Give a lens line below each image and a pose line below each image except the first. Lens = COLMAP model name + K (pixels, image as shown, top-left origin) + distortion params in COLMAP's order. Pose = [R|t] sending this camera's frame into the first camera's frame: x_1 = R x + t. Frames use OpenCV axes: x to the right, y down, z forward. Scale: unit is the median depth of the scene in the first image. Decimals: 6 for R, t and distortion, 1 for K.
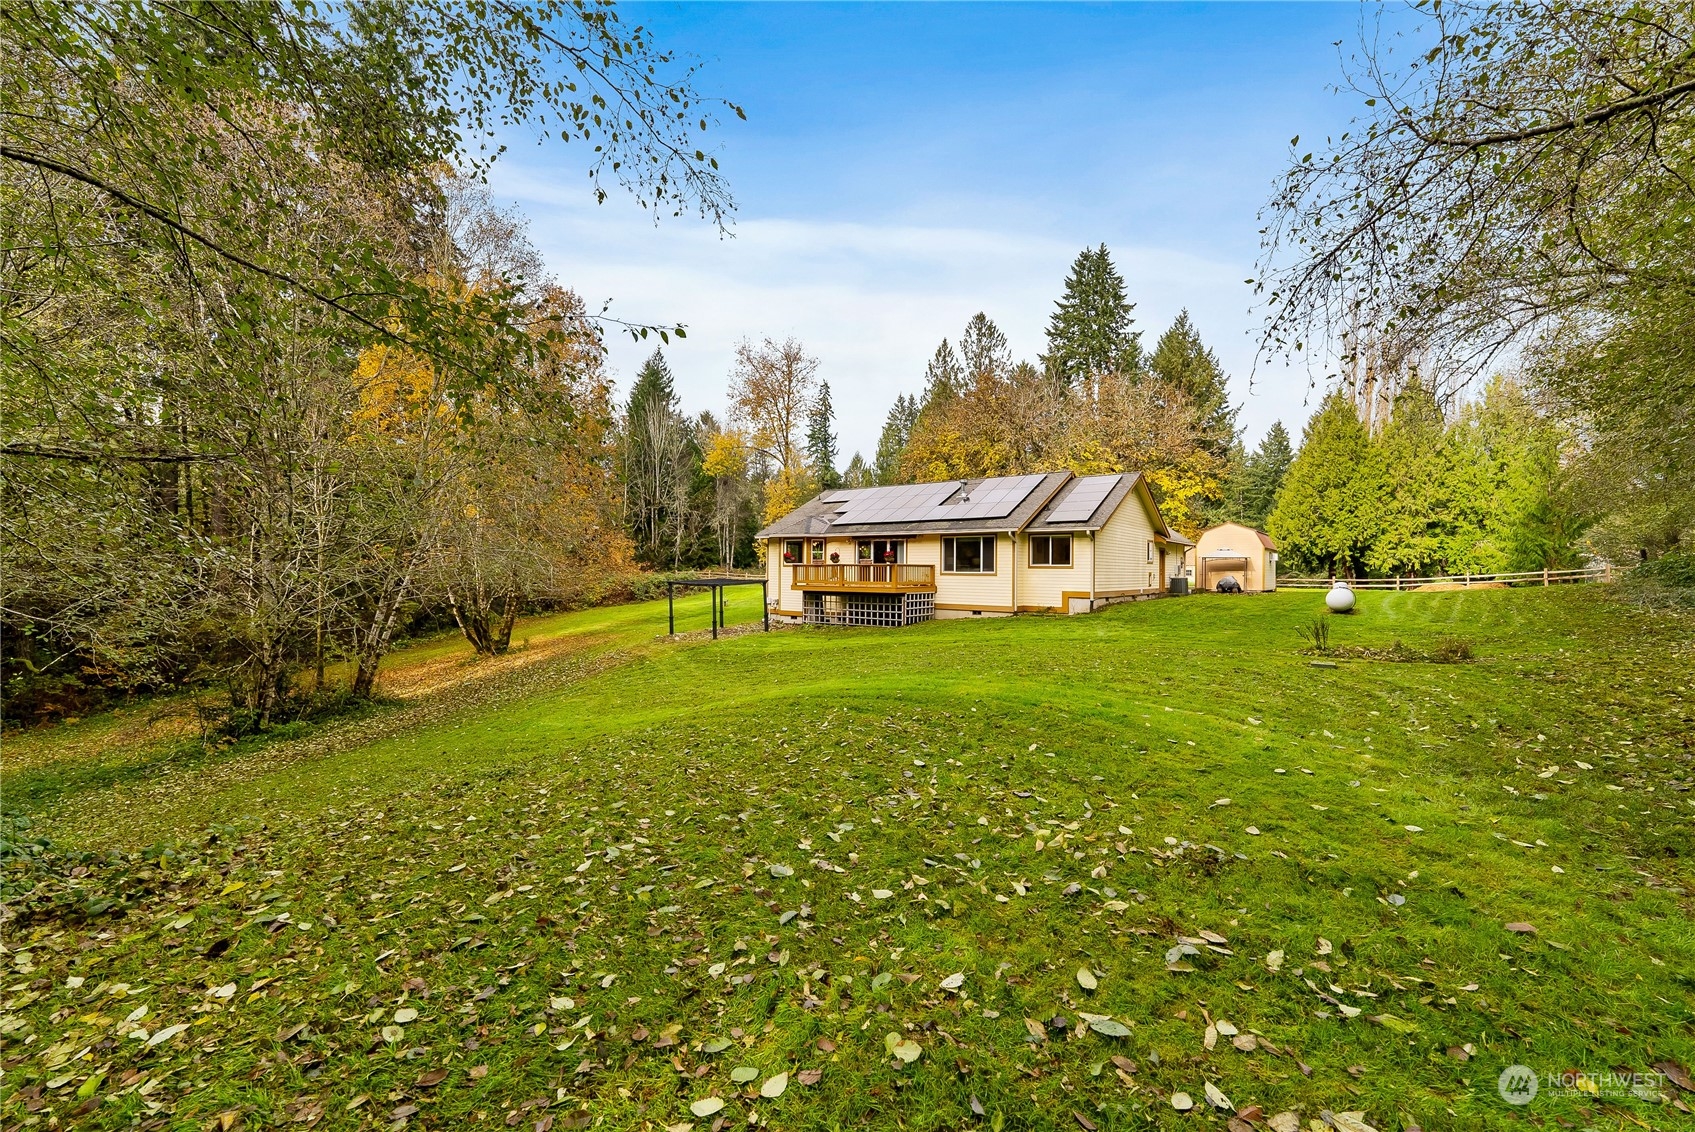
lens RADIAL K [[689.5, 0, 847.5], [0, 689.5, 566.0], [0, 0, 1]] dist [-0.000110, -0.000134]
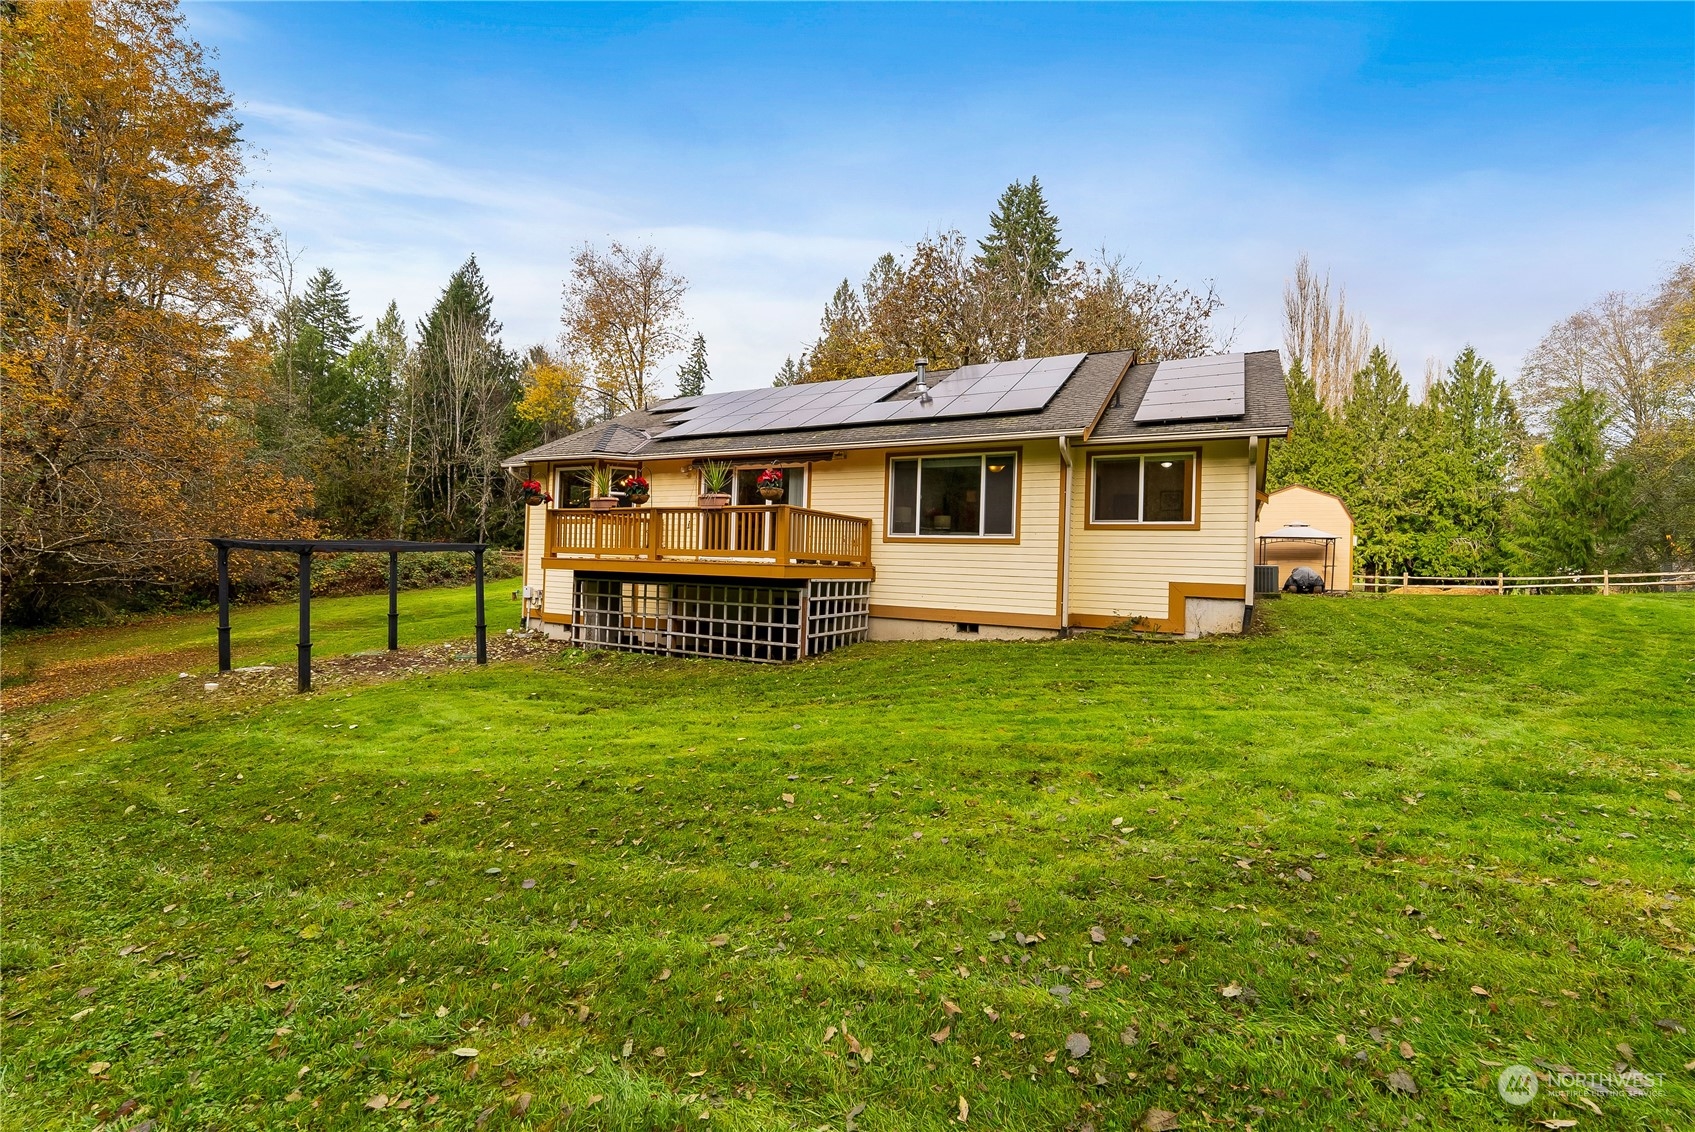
lens RADIAL K [[689.5, 0, 847.5], [0, 689.5, 566.0], [0, 0, 1]] dist [-0.000110, -0.000134]
pose [[0.985102, 0.024540, 0.170214, 0.017618], [-0.025849, 0.999651, 0.005477, 0.013474], [-0.170020, -0.009796, 0.985392, 0.281206]]
